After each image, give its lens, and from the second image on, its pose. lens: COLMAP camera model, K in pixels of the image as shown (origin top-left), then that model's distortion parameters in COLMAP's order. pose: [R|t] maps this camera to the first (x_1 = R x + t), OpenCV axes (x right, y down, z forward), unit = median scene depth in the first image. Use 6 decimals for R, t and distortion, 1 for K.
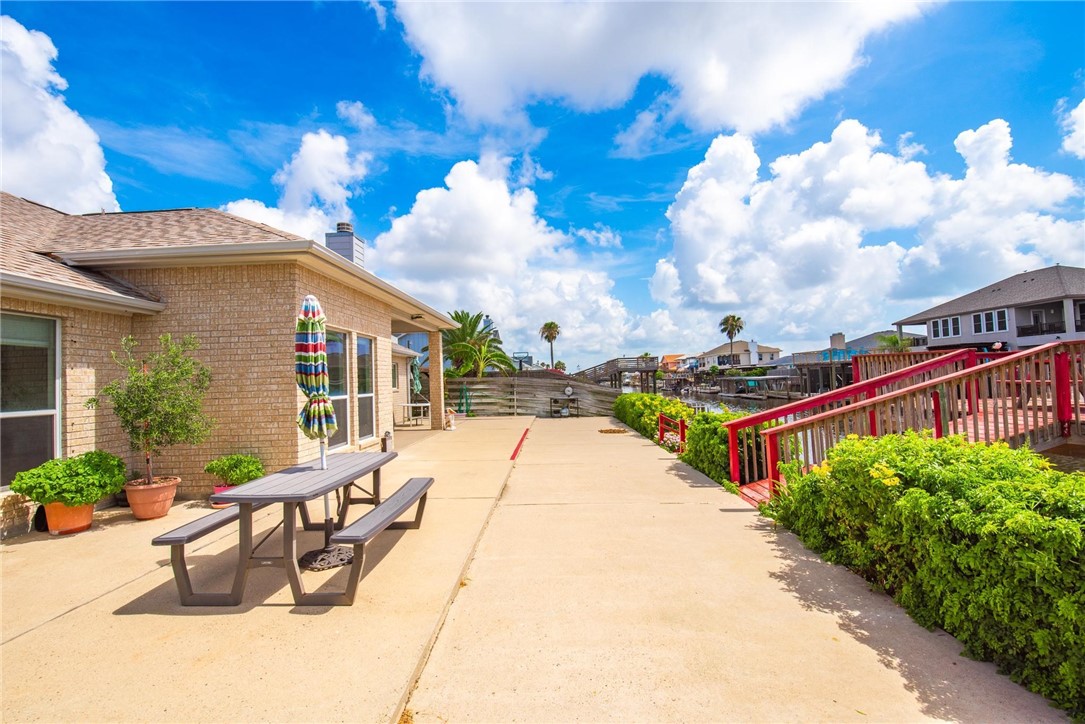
lens RADIAL K [[476.3, 0, 542.5], [0, 476.3, 362.0], [0, 0, 1]] dist [0.000886, -0.000093]
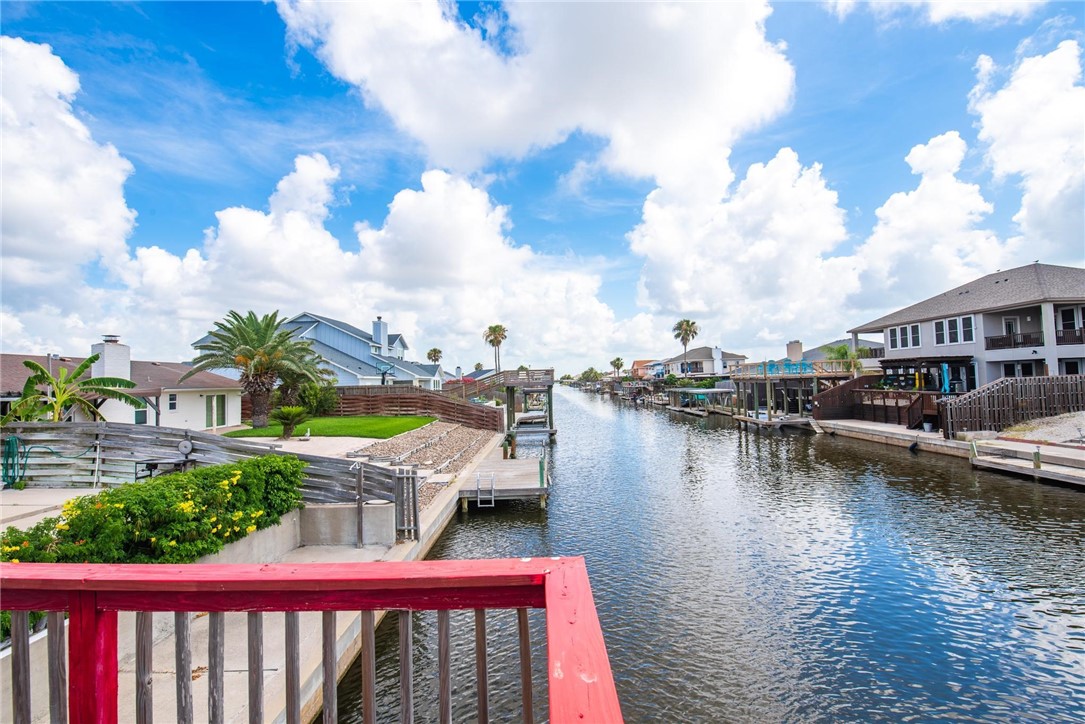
lens RADIAL K [[469.3, 0, 541.0], [0, 469.3, 366.1], [0, 0, 1]] dist [-0.000614, 0.000009]
pose [[0.999945, 0.009260, 0.004823, 0.140964], [-0.009283, 0.999946, 0.004759, -0.012896], [-0.004779, -0.004804, 0.999977, 0.122626]]
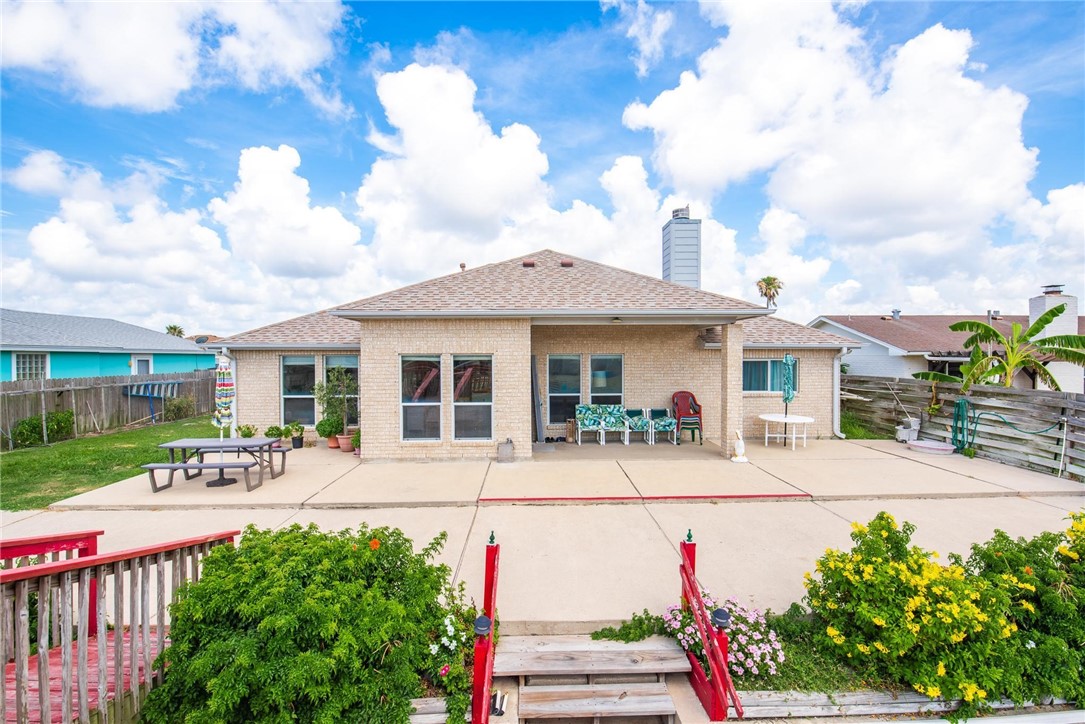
lens RADIAL K [[476.3, 0, 542.5], [0, 476.3, 362.0], [0, 0, 1]] dist [0.000886, -0.000093]
pose [[0.058531, 0.044709, -0.997284, 0.103372], [0.035875, 0.998257, 0.046858, -0.010043], [0.997641, -0.038520, 0.056825, 0.142310]]
